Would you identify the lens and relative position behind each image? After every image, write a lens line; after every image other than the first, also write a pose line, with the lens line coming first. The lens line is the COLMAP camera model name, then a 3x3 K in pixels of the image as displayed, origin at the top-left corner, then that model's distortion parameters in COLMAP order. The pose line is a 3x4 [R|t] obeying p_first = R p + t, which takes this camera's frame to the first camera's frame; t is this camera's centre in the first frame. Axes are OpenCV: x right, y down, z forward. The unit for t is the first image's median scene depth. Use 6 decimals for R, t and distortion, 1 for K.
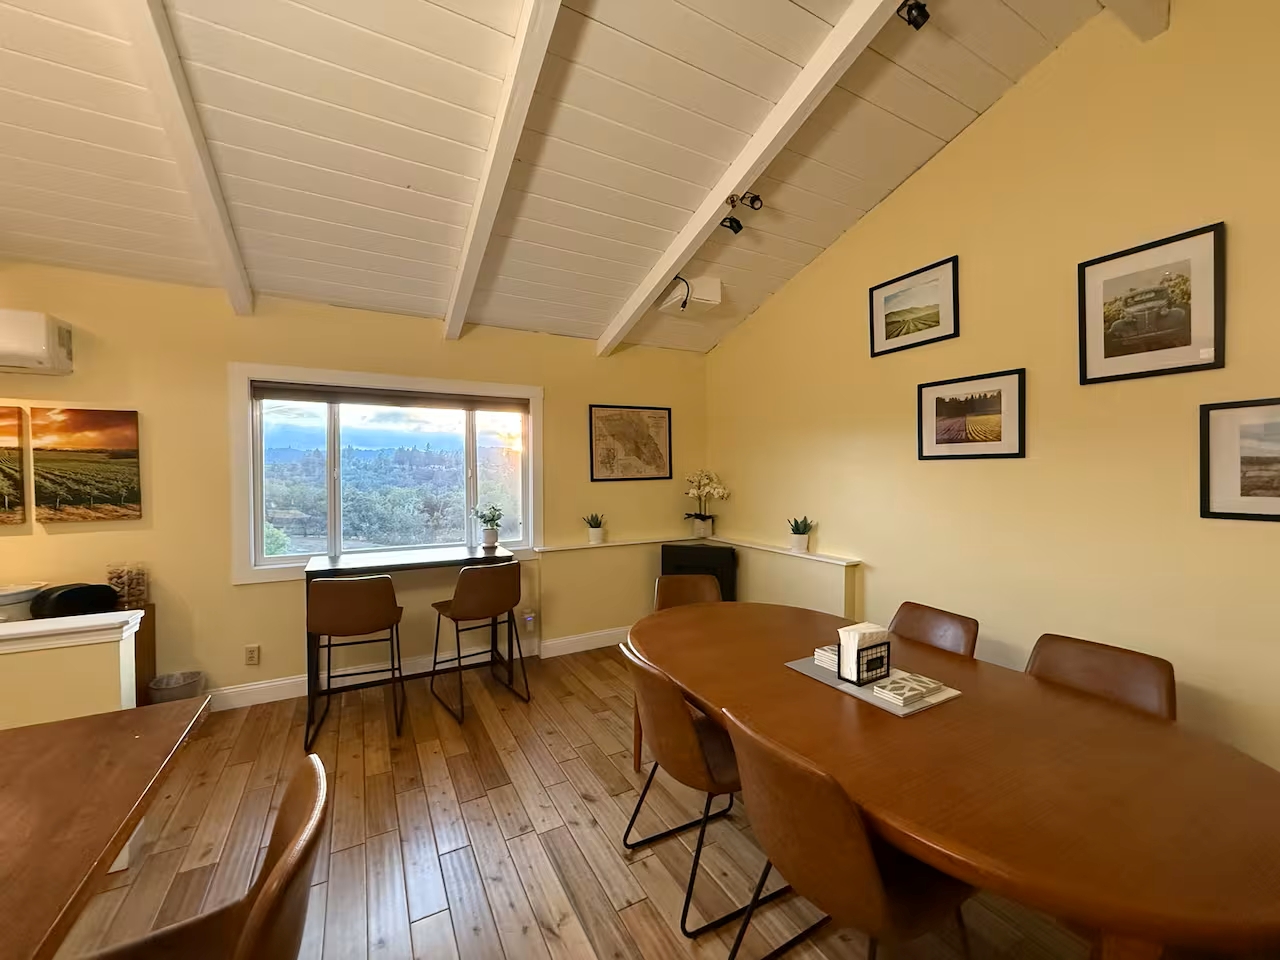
lens RADIAL K [[513.0, 0, 644.0], [0, 513.0, 474.7], [0, 0, 1]] dist [-0.000091, -0.001748]
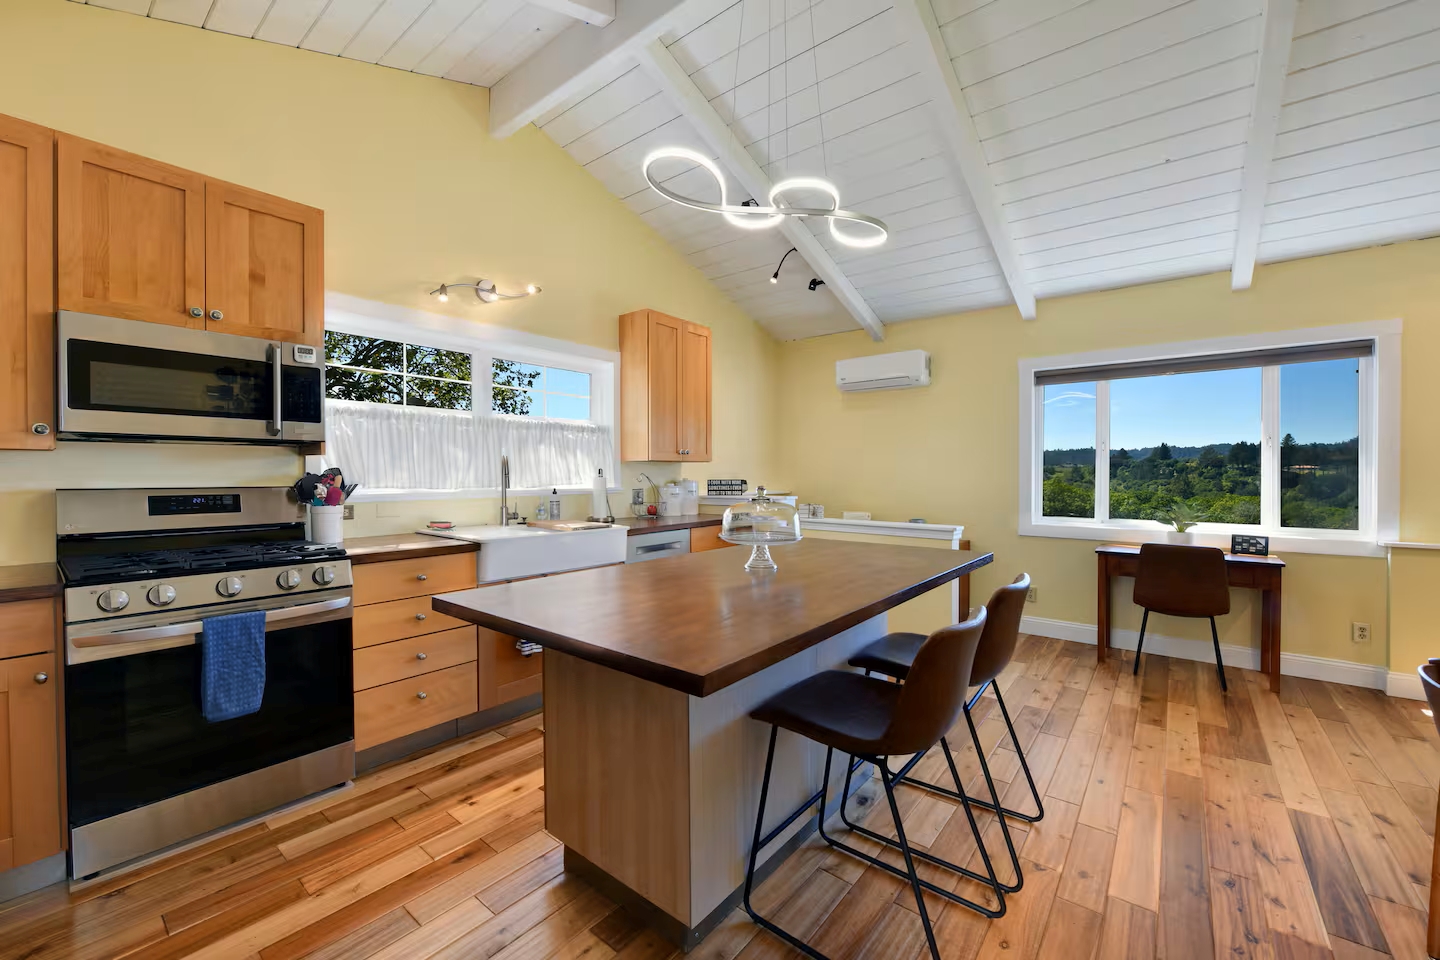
lens RADIAL K [[567.9, 0, 721.0], [0, 567.9, 474.4], [0, 0, 1]] dist [-0.010436, 0.000147]
pose [[0.375041, 0.002183, -0.927006, 0.254615], [-0.010608, 0.999942, -0.001937, 0.084400], [0.926947, 0.010560, 0.375043, -0.245035]]
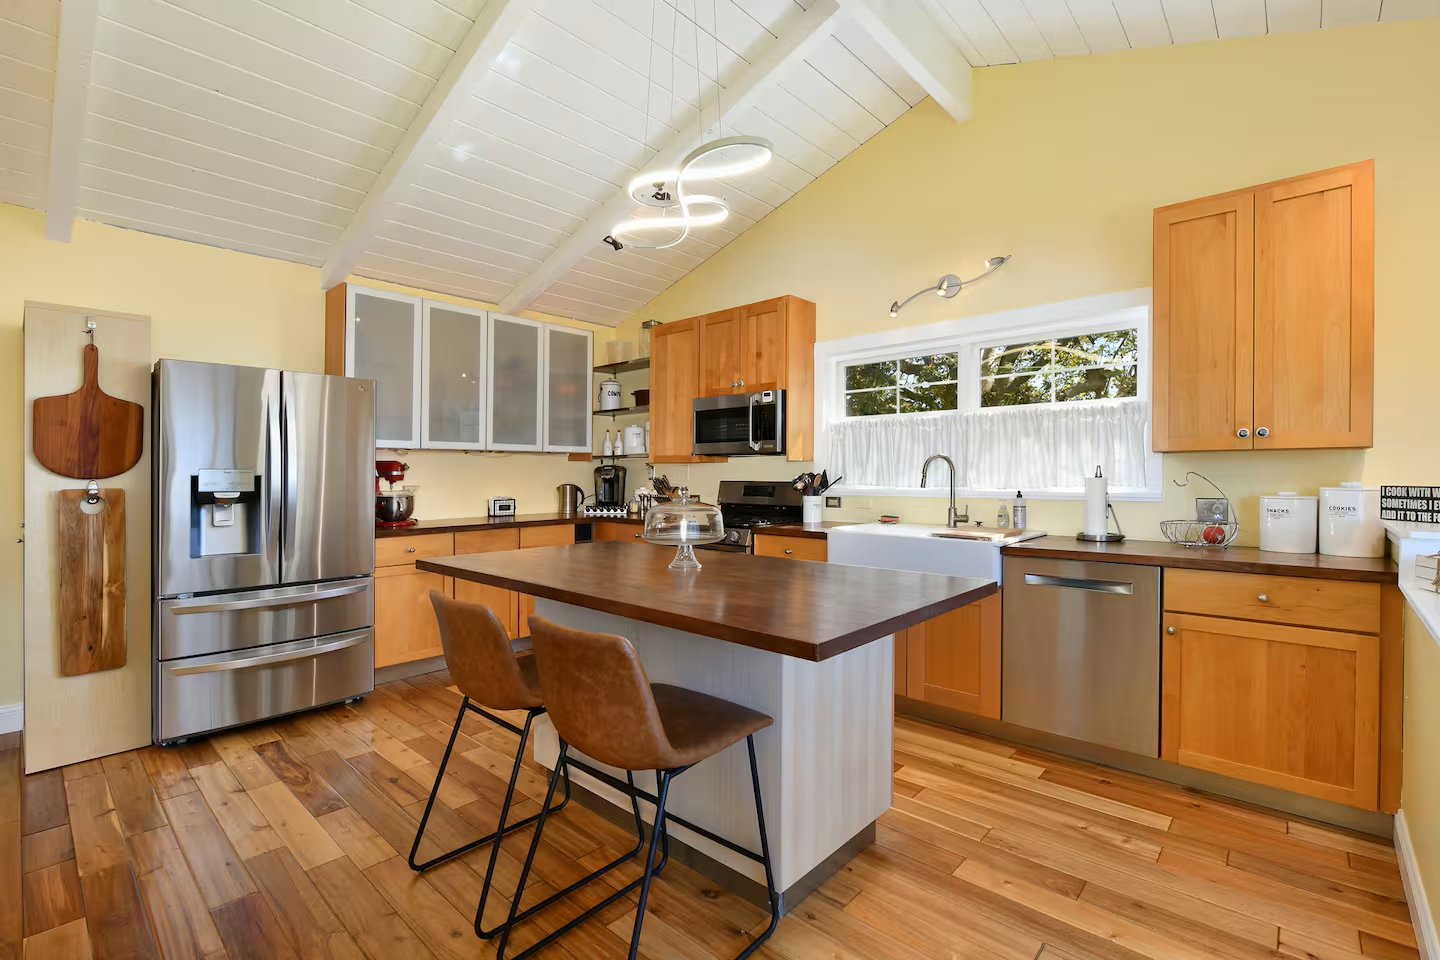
lens RADIAL K [[639.5, 0, 723.4], [0, 639.5, 479.4], [0, 0, 1]] dist [-0.014331, -0.000468]
pose [[-0.945261, 0.000162, -0.326316, -0.180204], [-0.005184, 0.999866, 0.015512, 0.080024], [0.326275, 0.016354, -0.945133, 0.851799]]
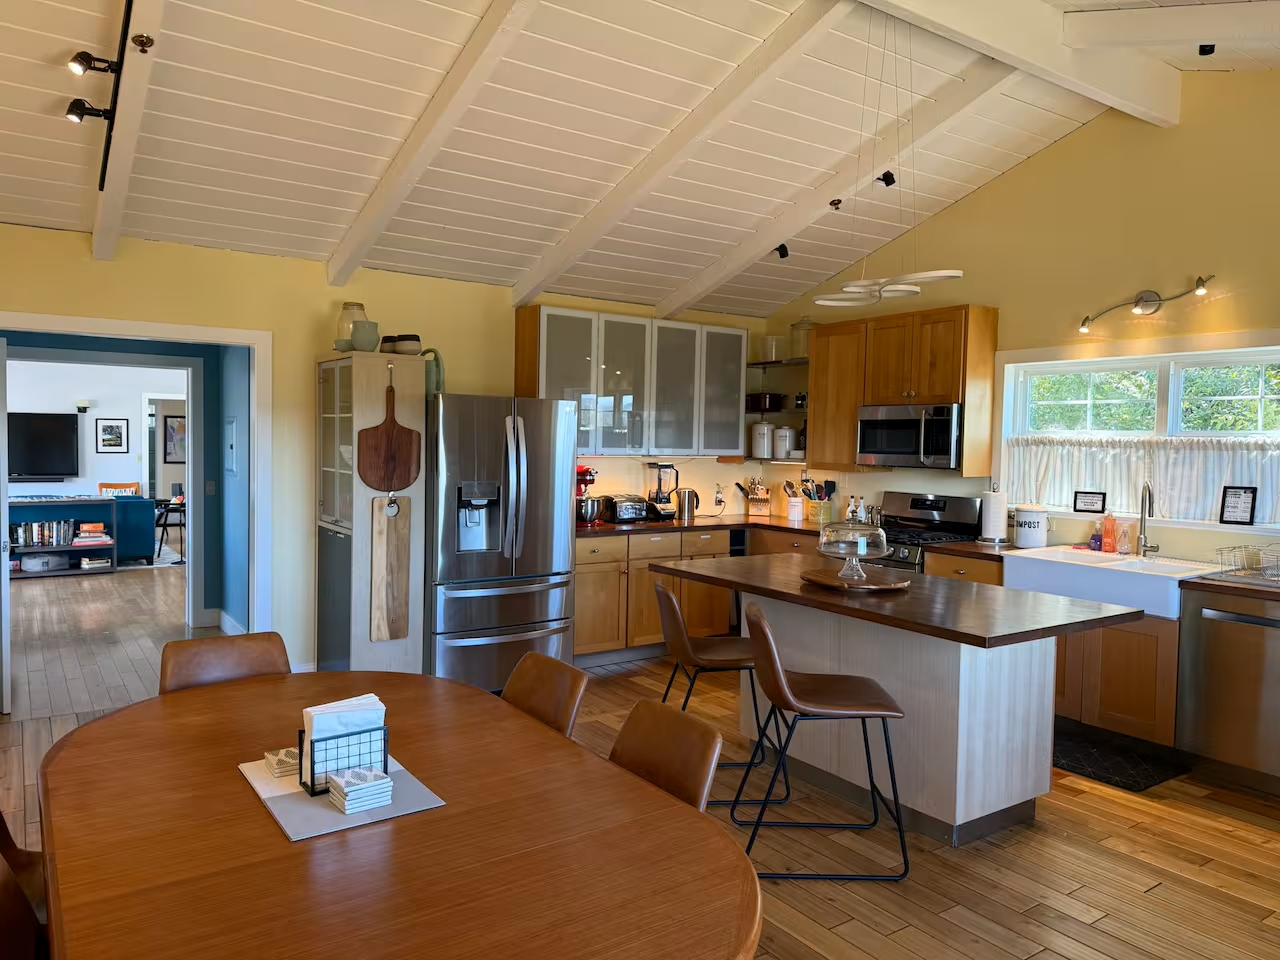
lens RADIAL K [[892.1, 0, 624.5], [0, 892.1, 477.8], [0, 0, 1]] dist [0.054635, -0.057810]
pose [[-0.996685, -0.014442, -0.080071, 0.104732], [-0.018757, 0.998397, 0.053398, -0.029844], [0.079171, 0.054723, -0.995358, 1.430565]]
